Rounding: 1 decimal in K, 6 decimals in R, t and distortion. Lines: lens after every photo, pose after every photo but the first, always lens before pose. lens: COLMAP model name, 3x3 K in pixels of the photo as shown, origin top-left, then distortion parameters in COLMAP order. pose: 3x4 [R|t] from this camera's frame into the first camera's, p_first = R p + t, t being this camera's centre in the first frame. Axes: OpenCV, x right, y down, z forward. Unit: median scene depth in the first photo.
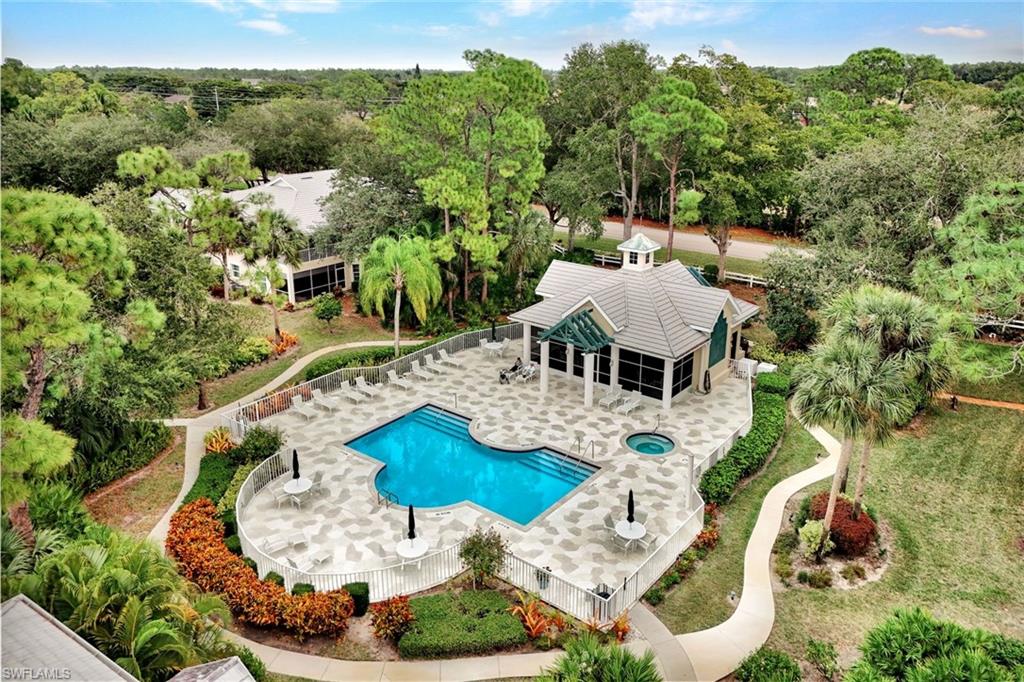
lens RADIAL K [[733.9, 0, 510.8], [0, 733.9, 340.0], [0, 0, 1]] dist [0.009517, 0.002649]
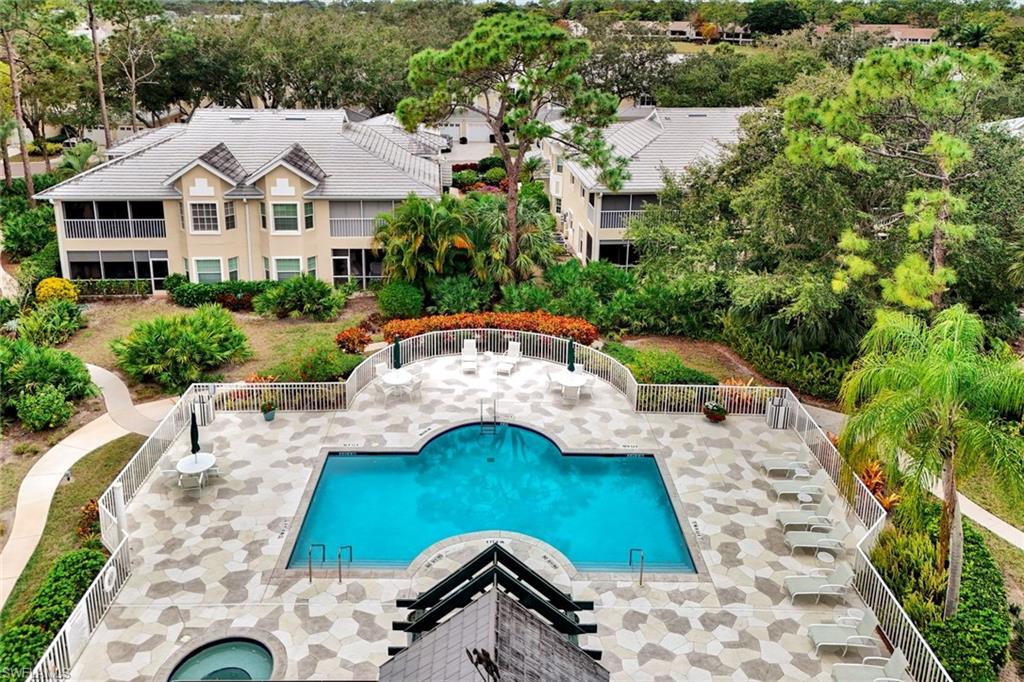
lens RADIAL K [[733.9, 0, 501.2], [0, 733.9, 337.9], [0, 0, 1]] dist [0.009517, 0.002649]
pose [[-0.774226, 0.249889, -0.581489, 0.295845], [-0.229762, 0.745107, 0.626119, -0.387220], [0.589732, 0.618362, -0.519466, 1.333707]]
